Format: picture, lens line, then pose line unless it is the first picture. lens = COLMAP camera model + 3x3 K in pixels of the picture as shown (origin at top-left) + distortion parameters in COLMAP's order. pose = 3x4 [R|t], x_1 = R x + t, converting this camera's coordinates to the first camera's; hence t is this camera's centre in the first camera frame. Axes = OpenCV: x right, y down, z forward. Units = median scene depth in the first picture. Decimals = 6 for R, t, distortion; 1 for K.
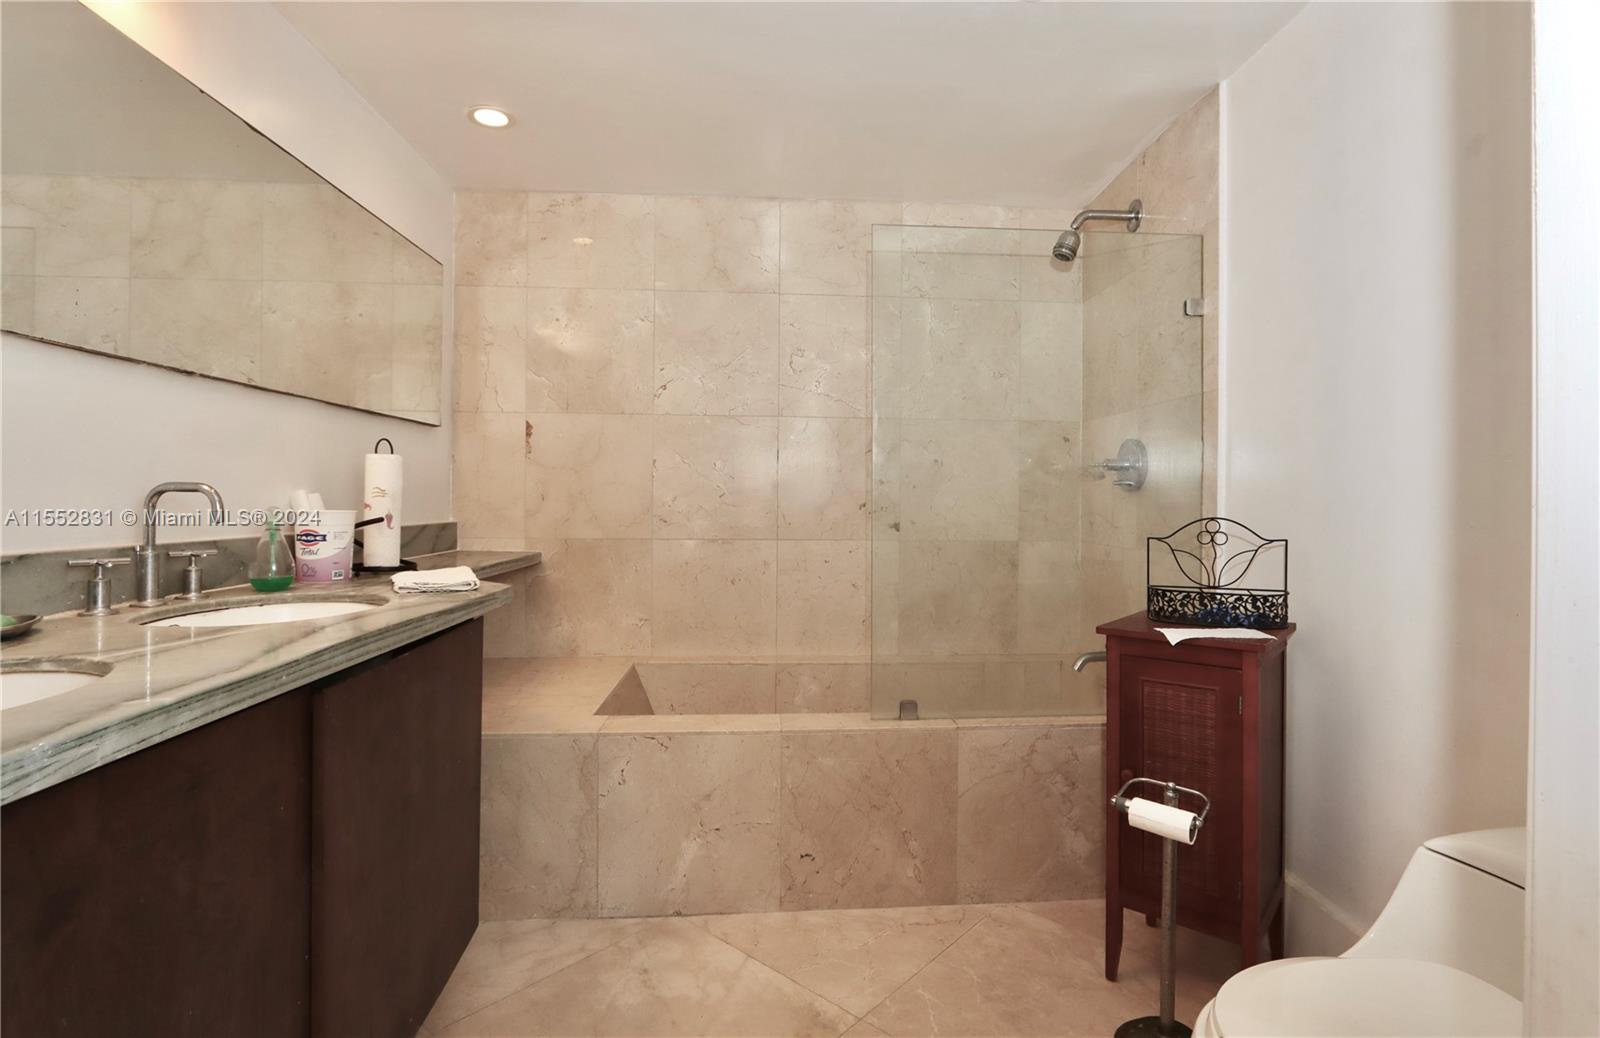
lens RADIAL K [[772.0, 0, 833.5], [0, 772.0, 498.6], [0, 0, 1]] dist [-0.023490, 0.010774]
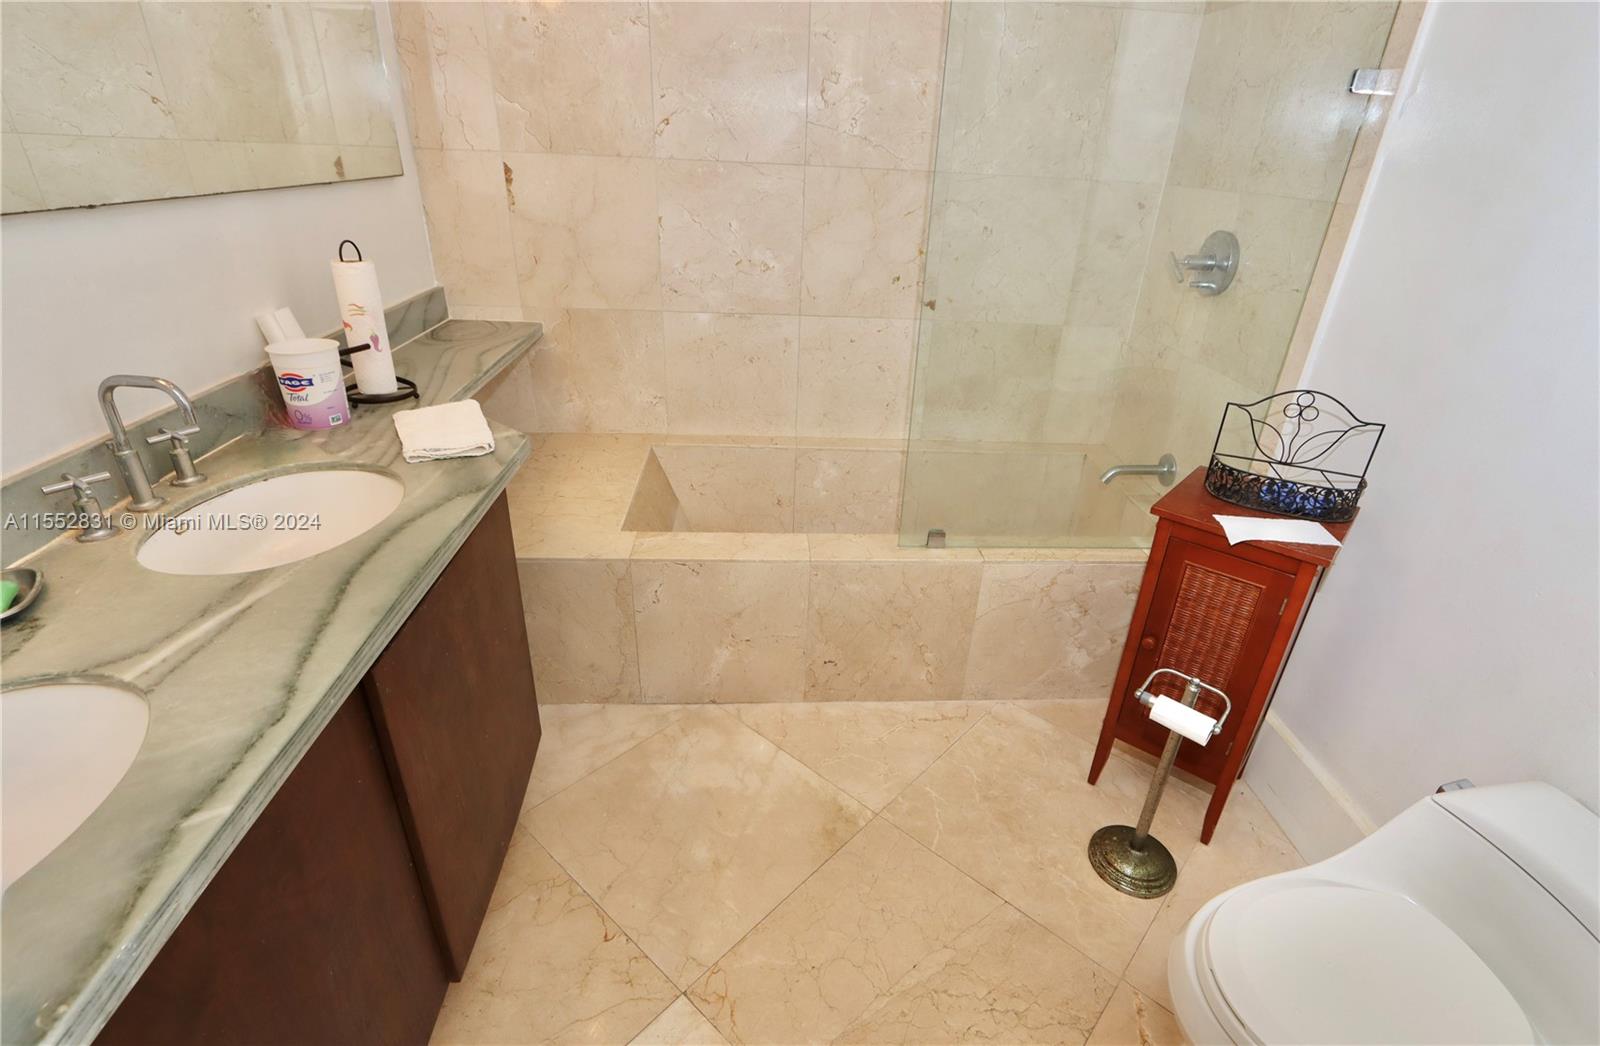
lens RADIAL K [[759.1, 0, 821.7], [0, 759.1, 546.0], [0, 0, 1]] dist [-0.025888, 0.012497]
pose [[0.999113, 0.041893, 0.004319, -0.058726], [-0.039069, 0.883678, 0.466462, -0.183034], [0.015725, -0.466217, 0.884531, 0.129030]]
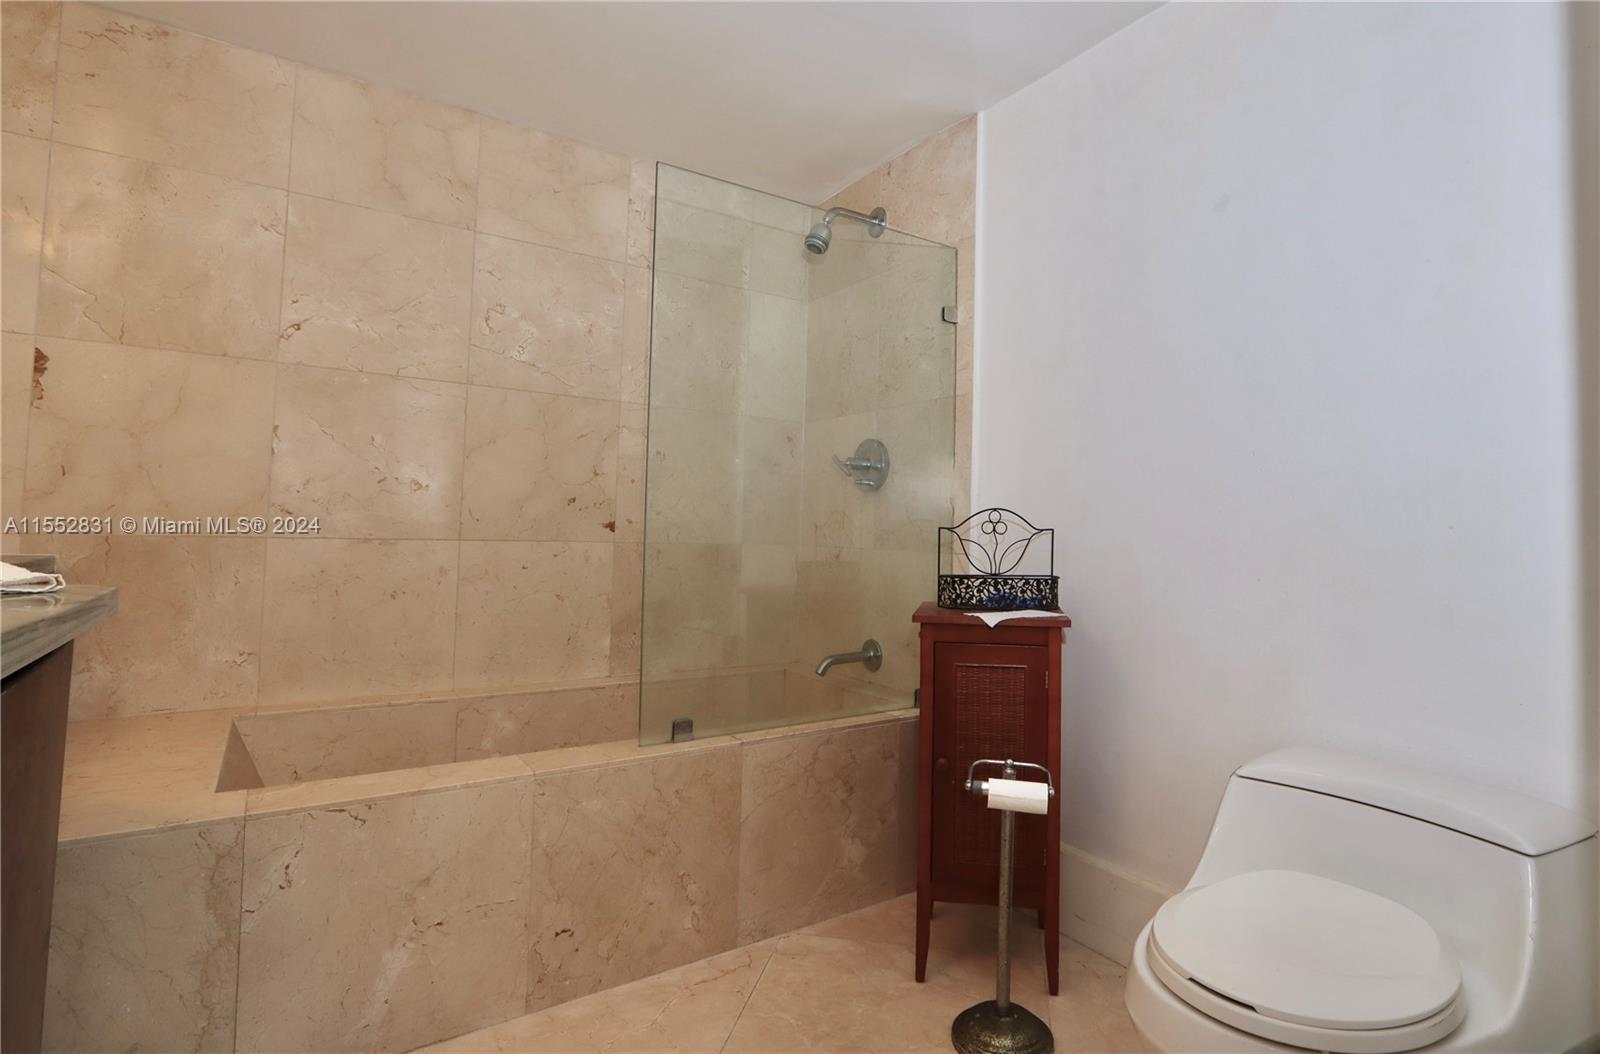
lens RADIAL K [[803.1, 0, 865.4], [0, 803.1, 492.0], [0, 0, 1]] dist [-0.019743, 0.002020]
pose [[0.854157, 0.036112, 0.518759, -0.212520], [-0.016068, 0.998942, -0.043083, 0.048727], [-0.519766, 0.028464, 0.853834, 0.137990]]
